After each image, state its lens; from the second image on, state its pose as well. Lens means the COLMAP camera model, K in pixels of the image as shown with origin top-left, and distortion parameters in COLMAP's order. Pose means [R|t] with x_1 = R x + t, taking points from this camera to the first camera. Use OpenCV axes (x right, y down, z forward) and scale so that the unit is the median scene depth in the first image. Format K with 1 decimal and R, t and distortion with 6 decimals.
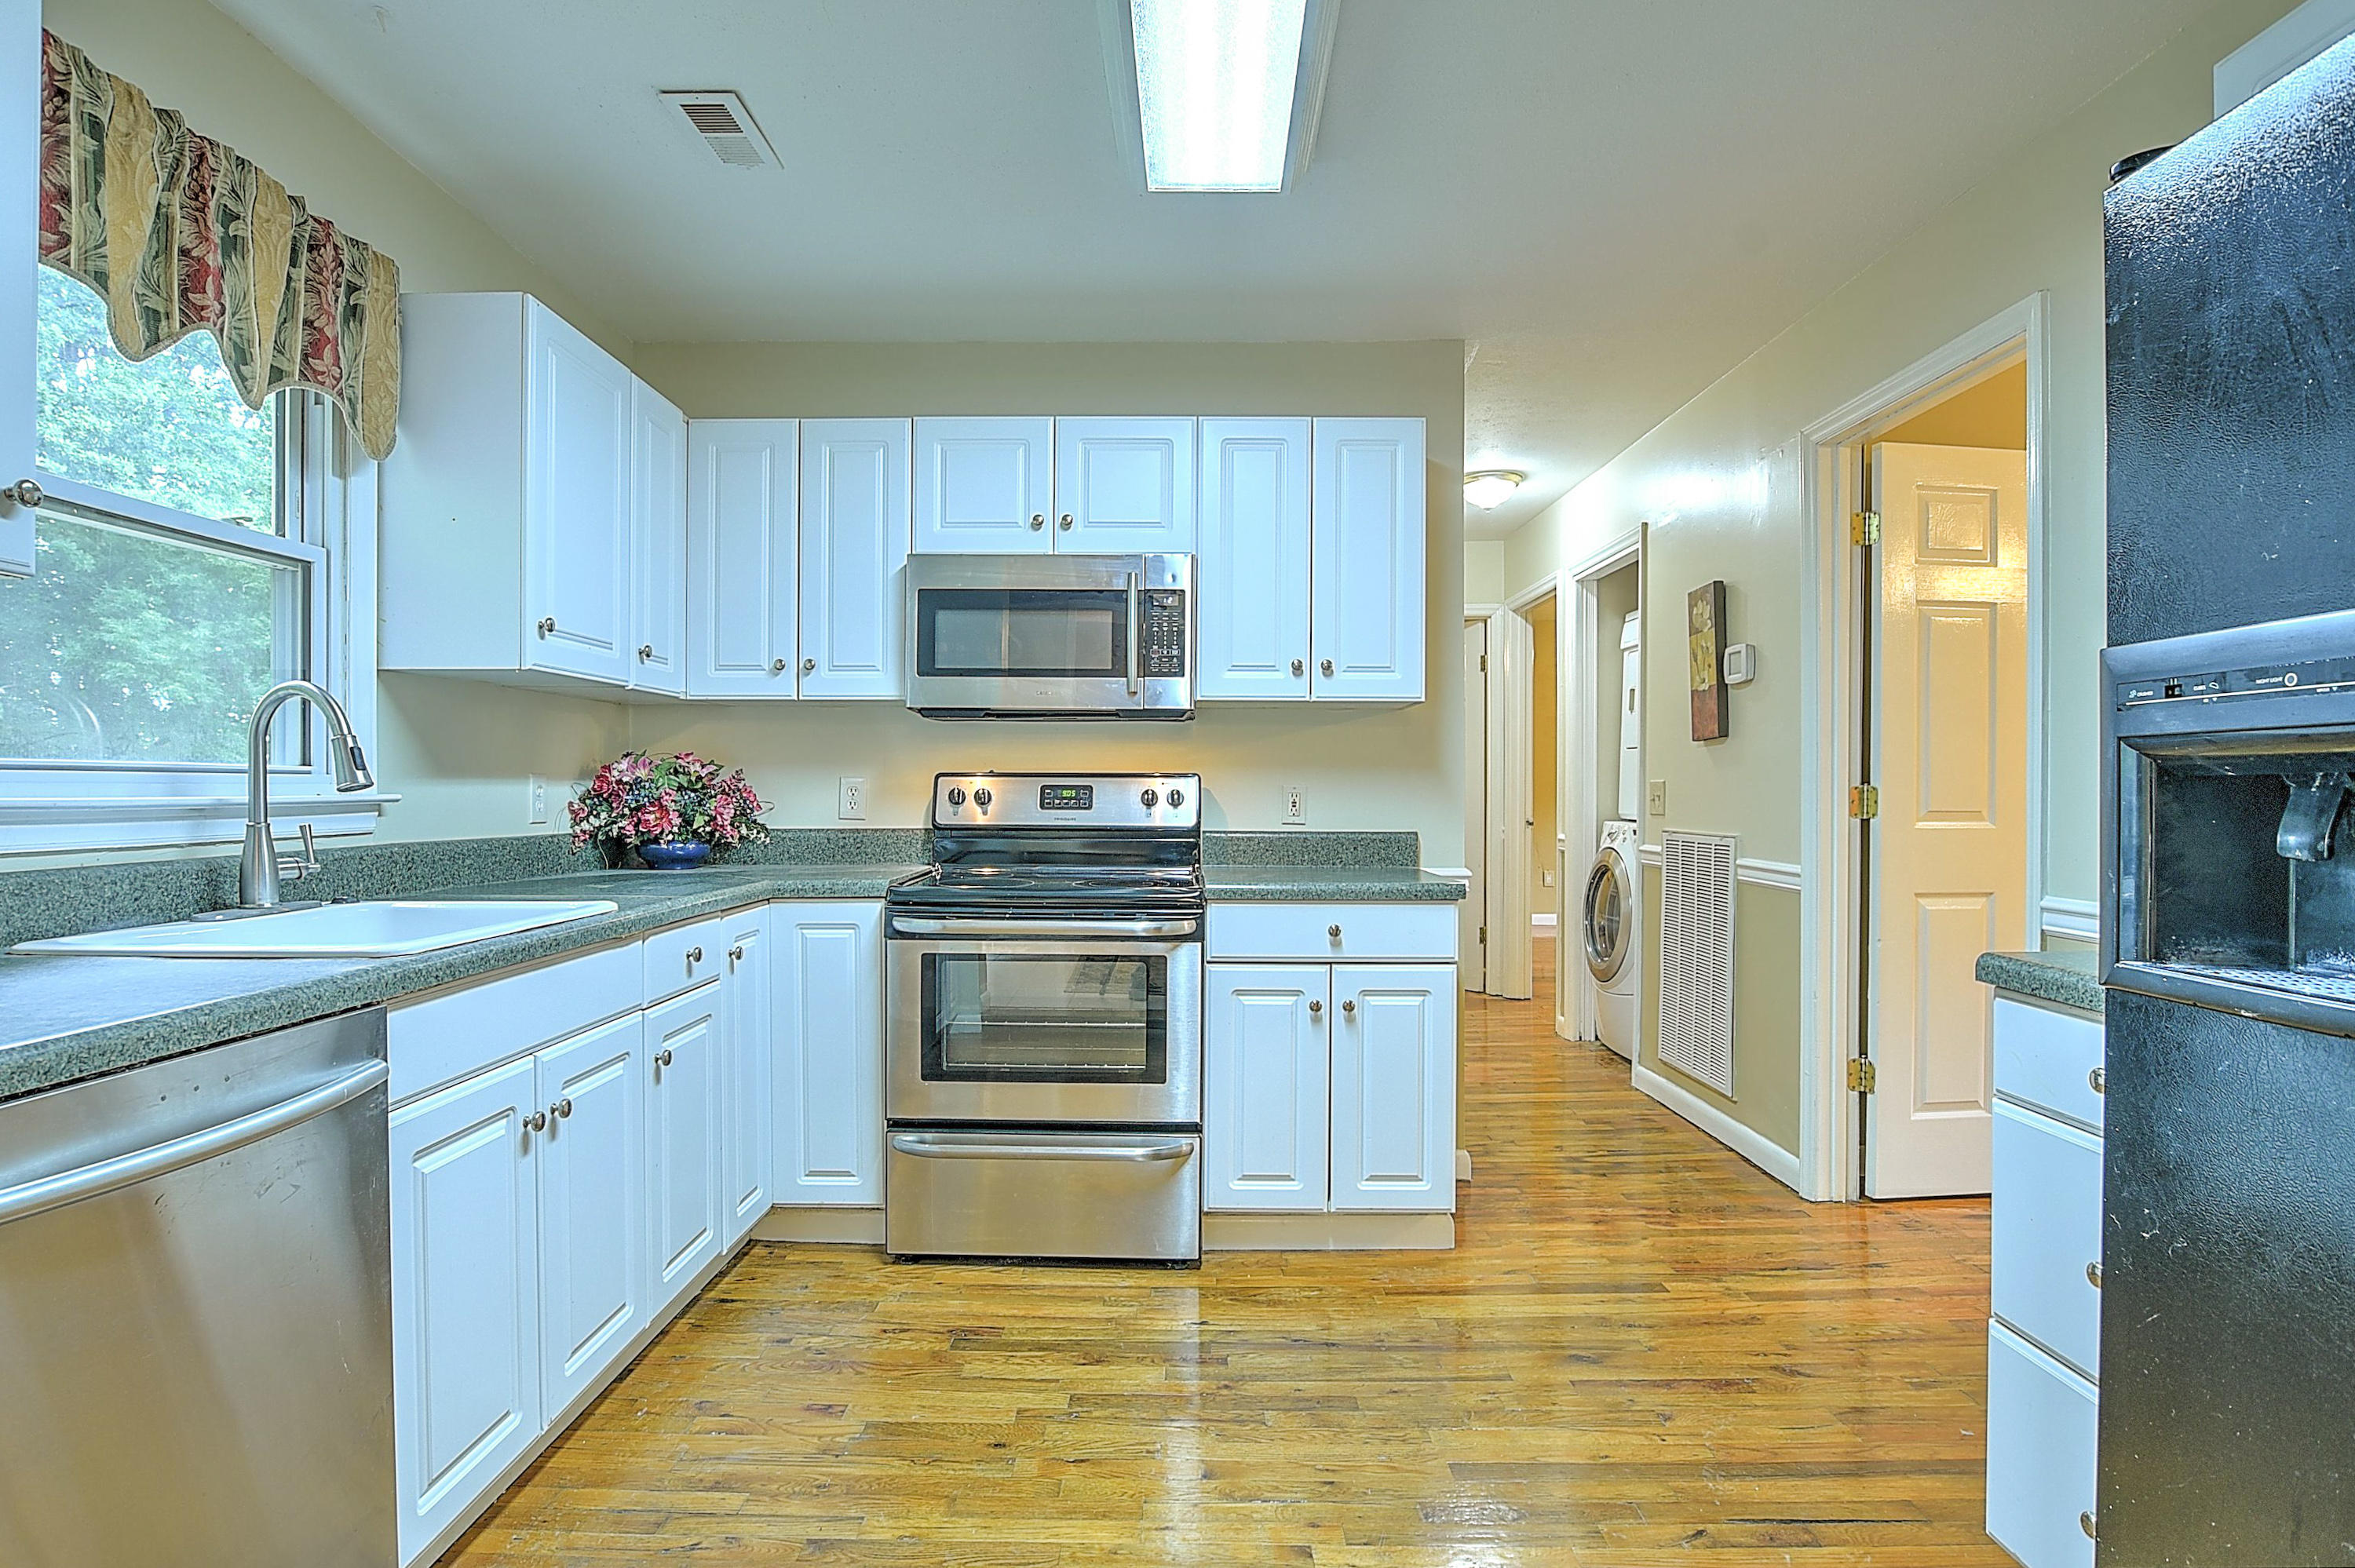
lens RADIAL K [[1186.1, 0, 1132.8], [0, 1186.1, 787.1], [0, 0, 1]] dist [-0.026075, 0.003056]
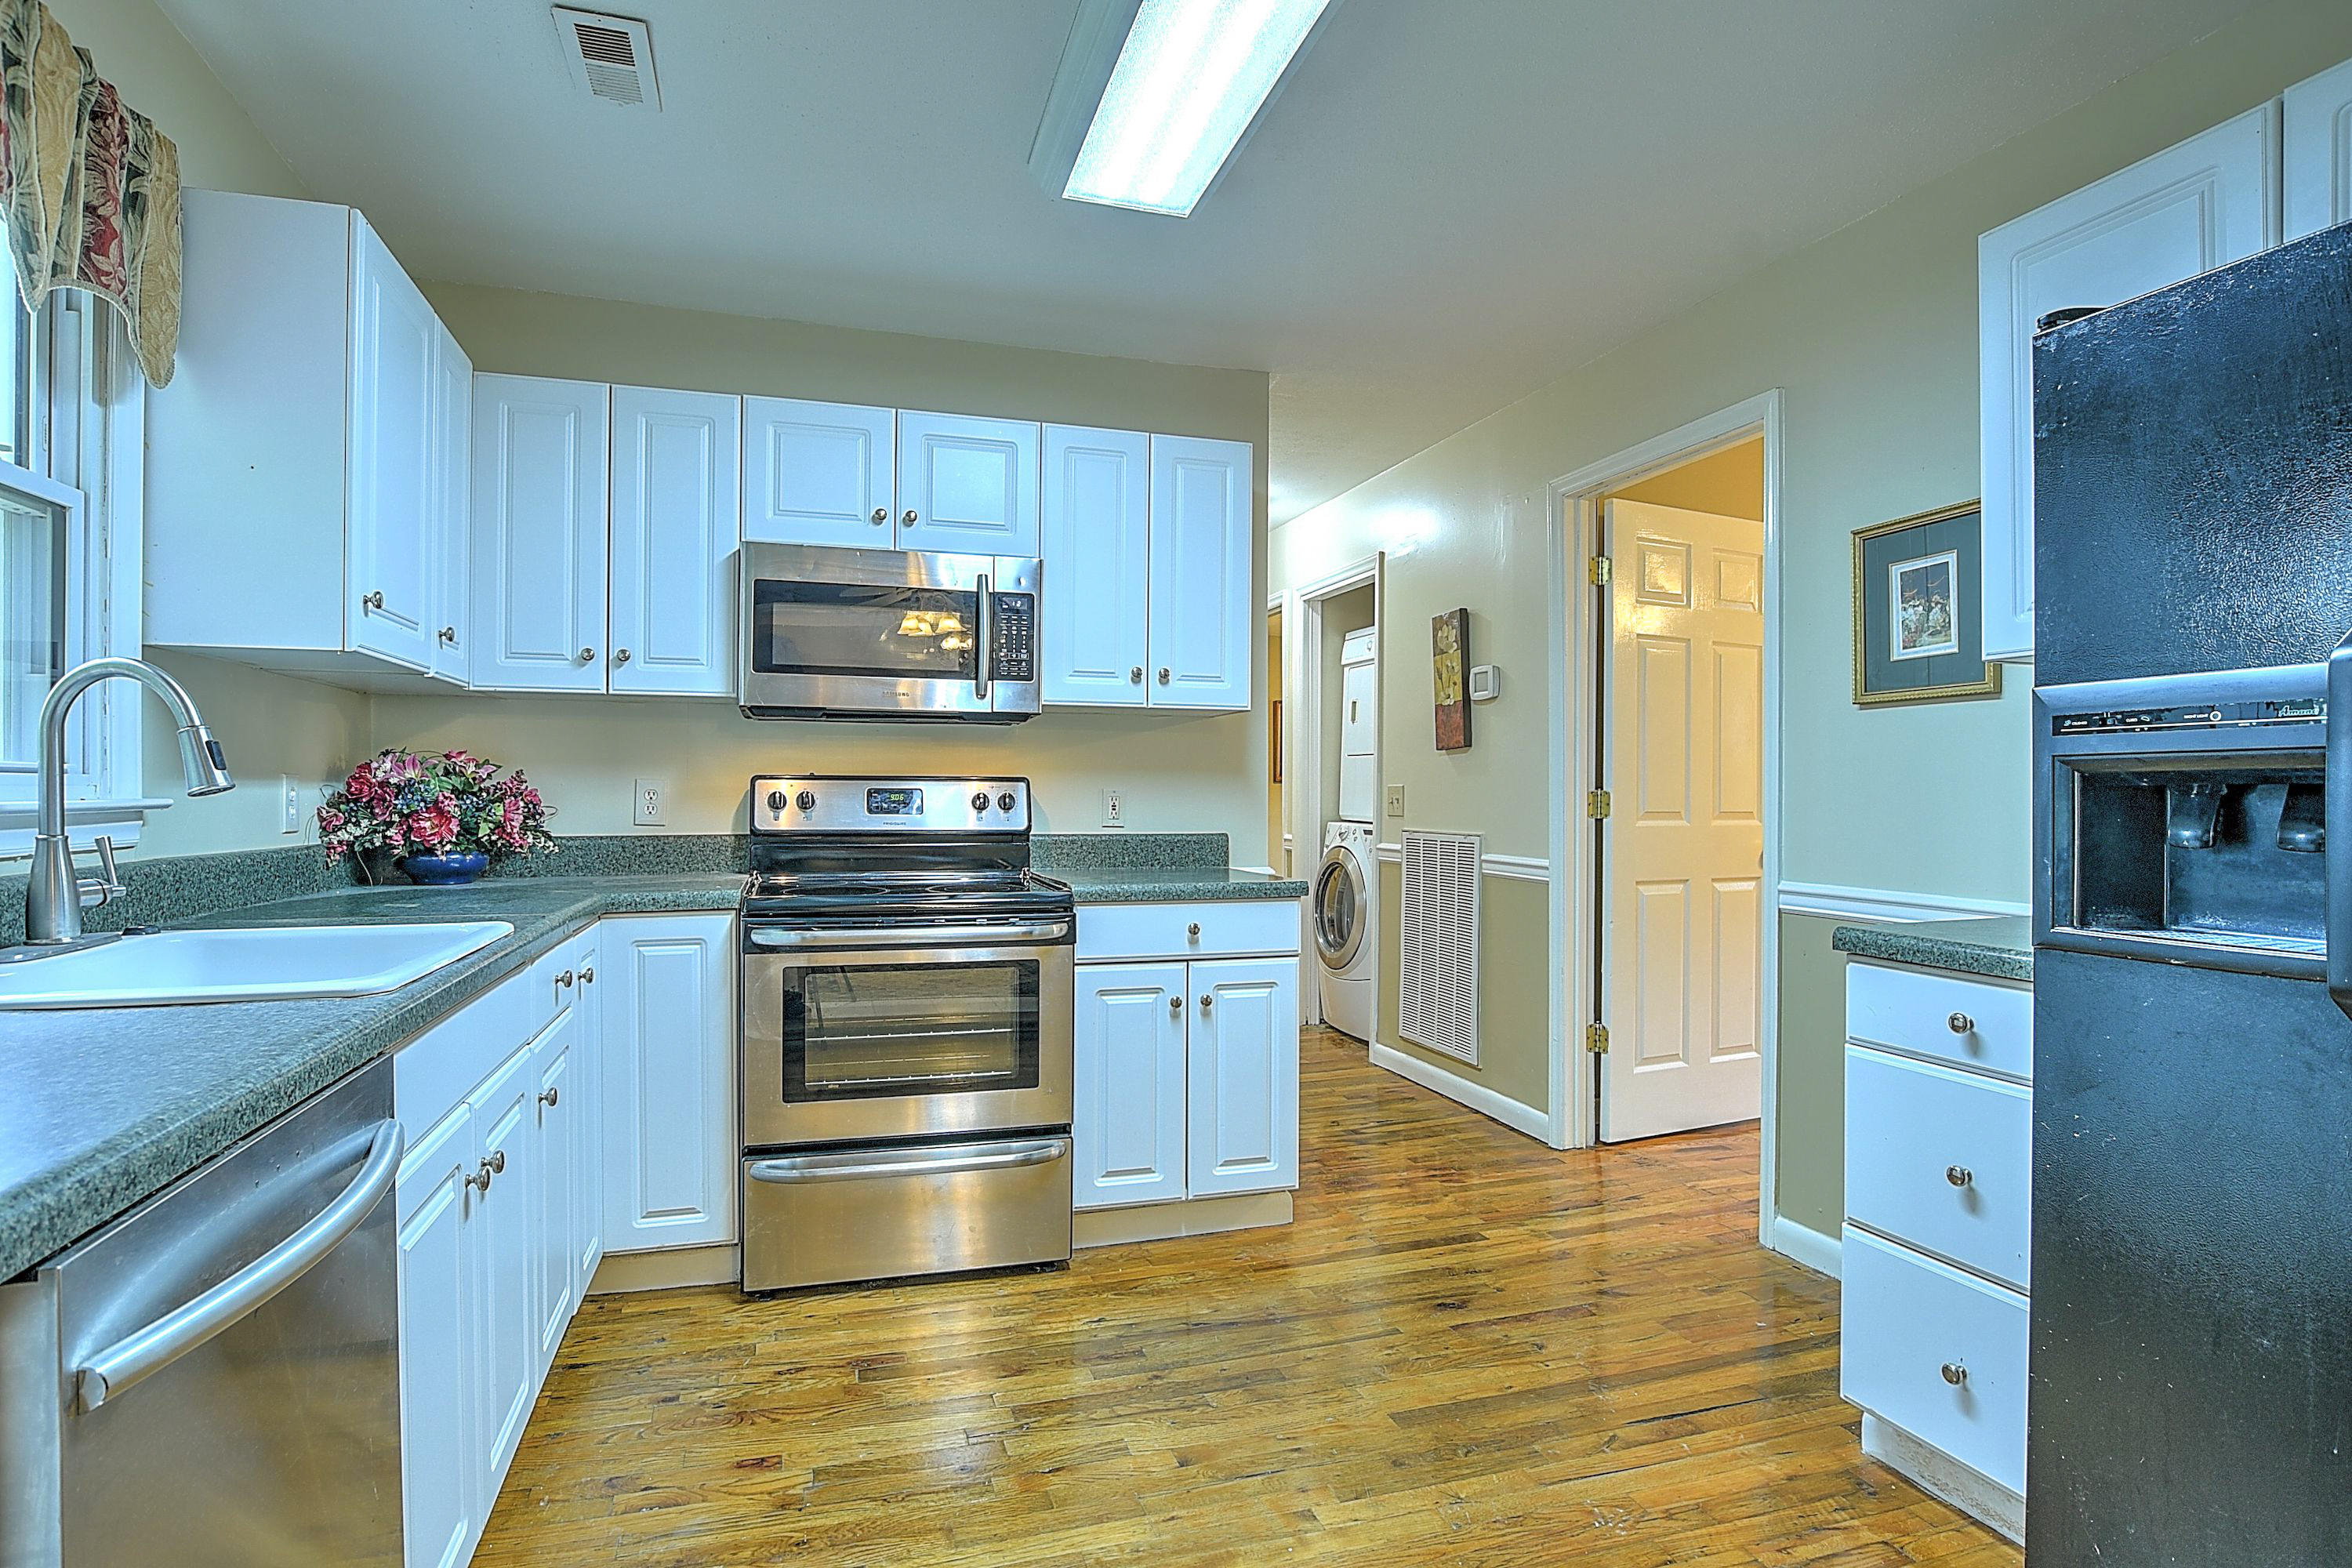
lens RADIAL K [[1184.8, 0, 1136.0], [0, 1184.8, 786.6], [0, 0, 1]] dist [-0.026075, 0.003056]
pose [[0.952875, 0.002554, 0.303354, -0.196063], [-0.001789, 0.999994, -0.002799, -0.001062], [-0.303359, 0.002124, 0.952874, 0.022895]]
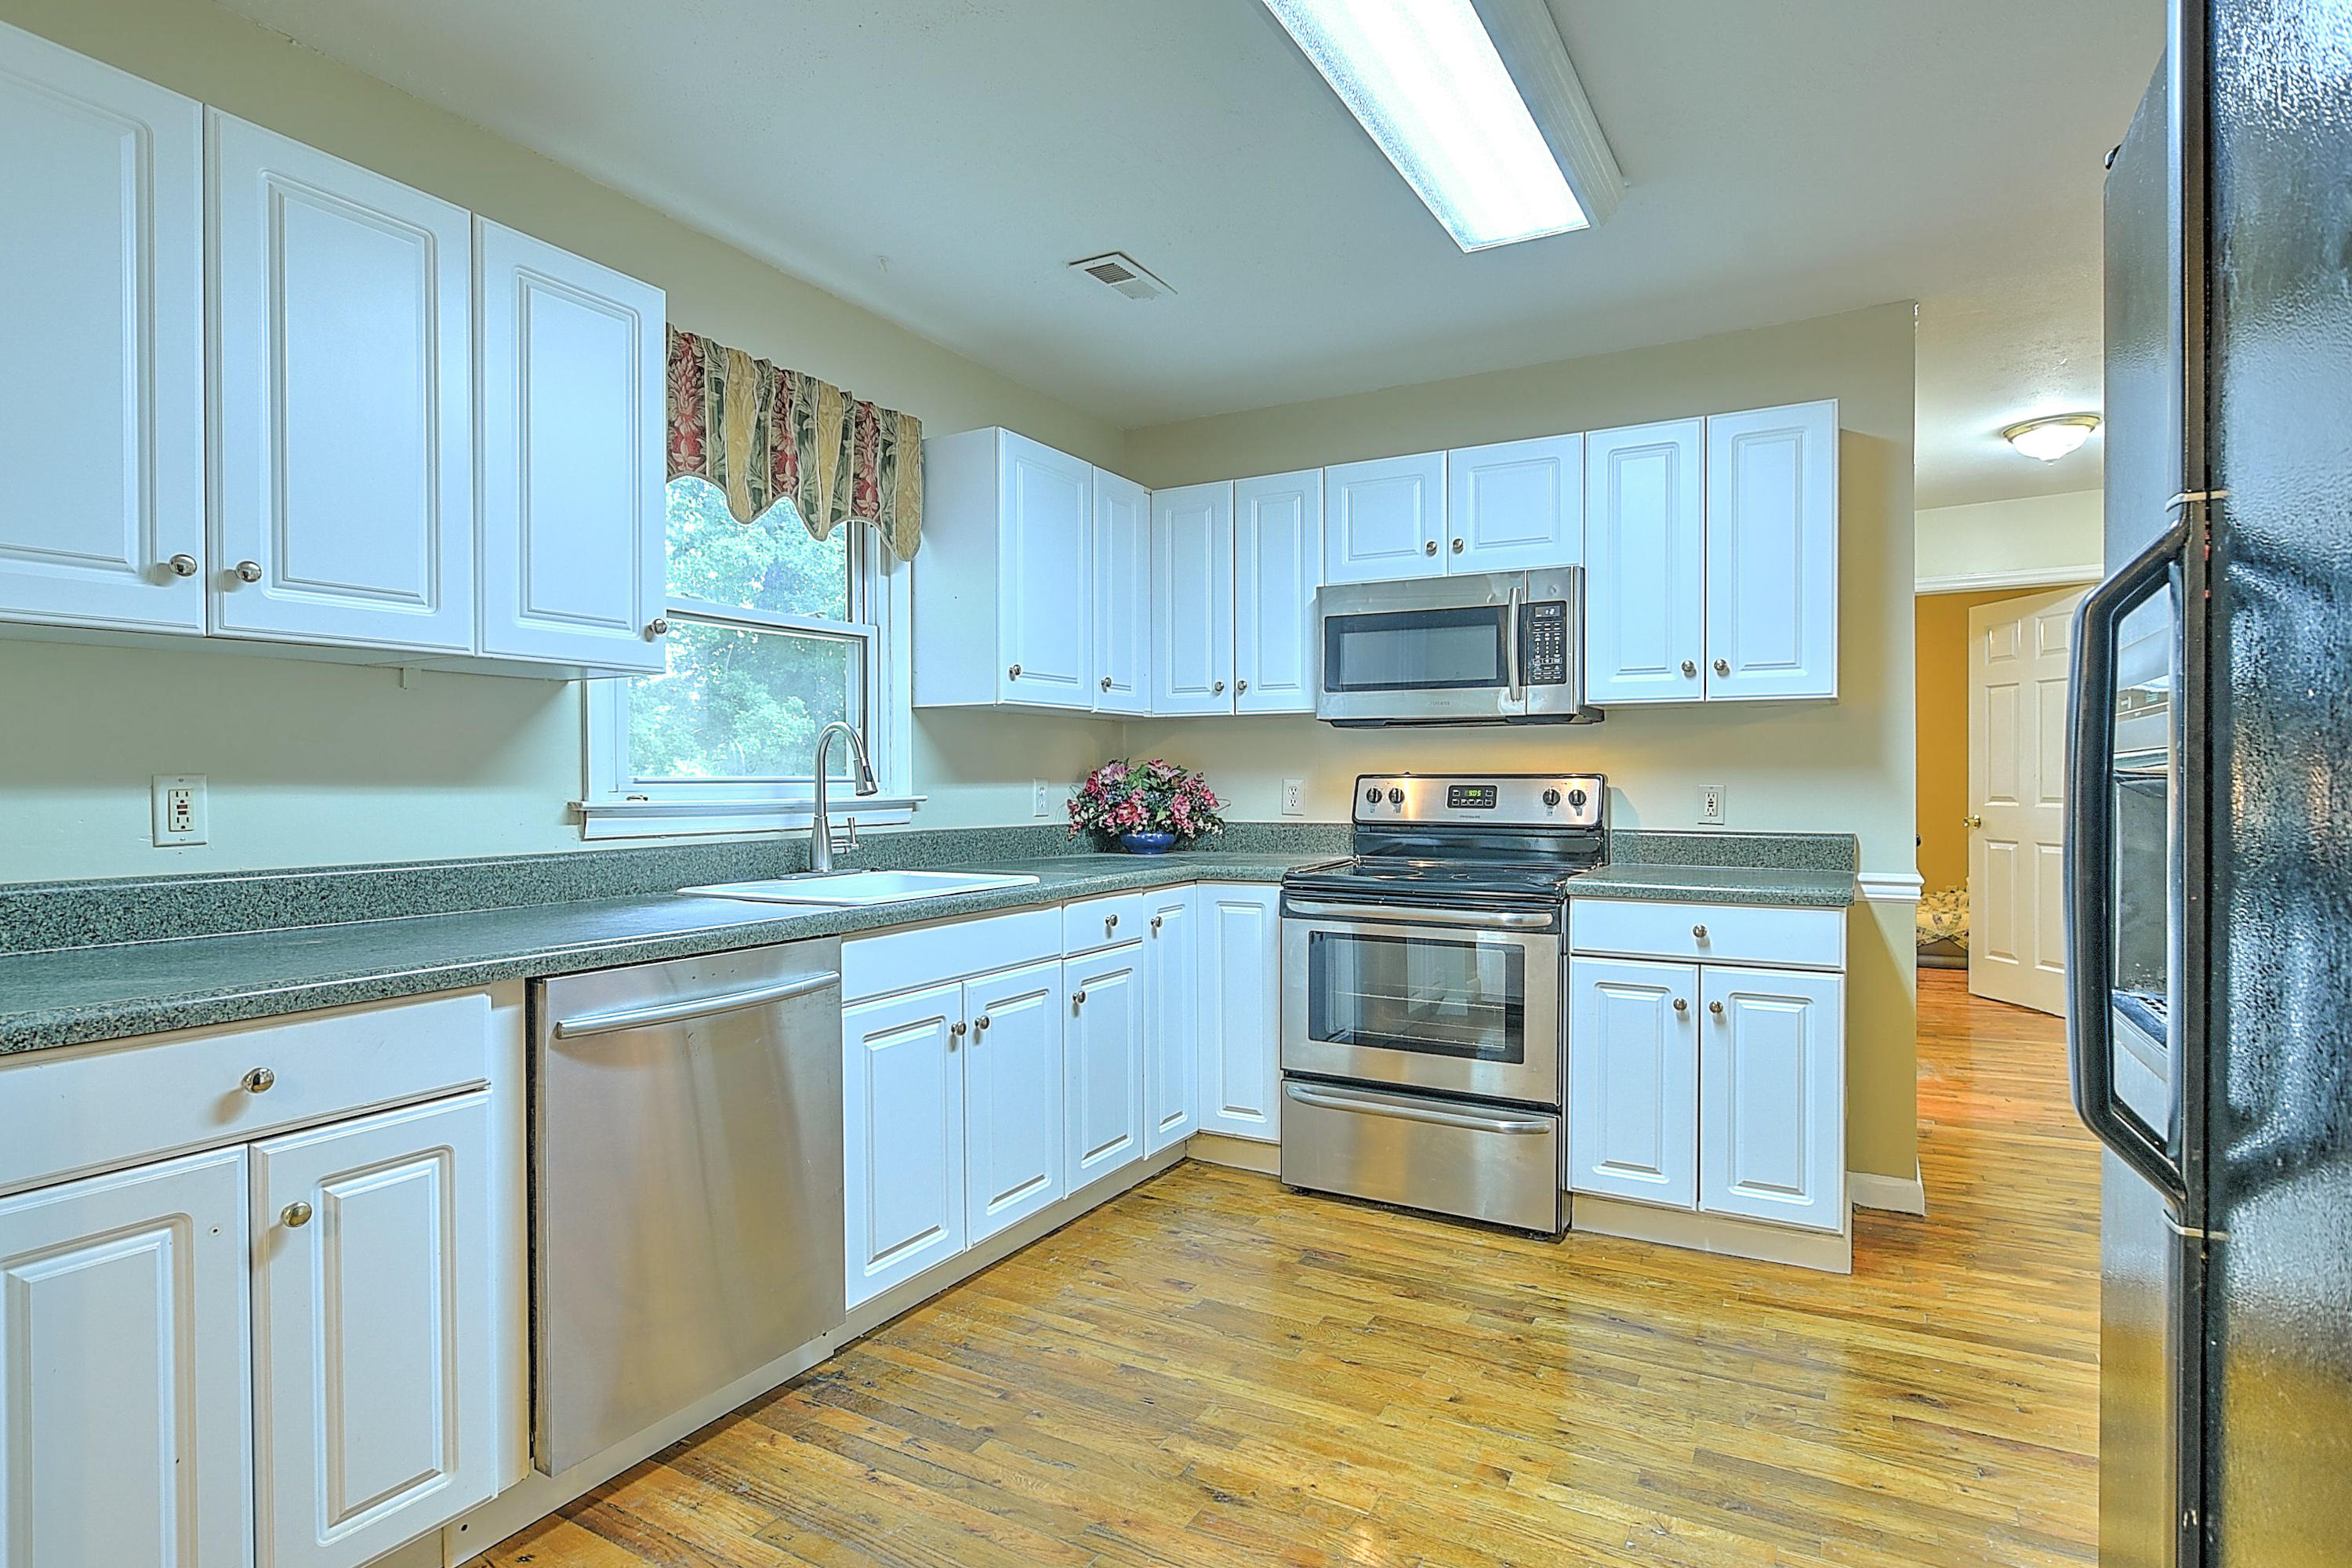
lens RADIAL K [[1184.8, 0, 1193.7], [0, 1184.8, 778.9], [0, 0, 1]] dist [-0.026075, 0.003056]
pose [[0.885451, -0.002583, -0.464725, 0.263823], [0.003611, 0.999993, 0.001322, -0.012131], [0.464718, -0.002849, 0.885454, -0.086942]]
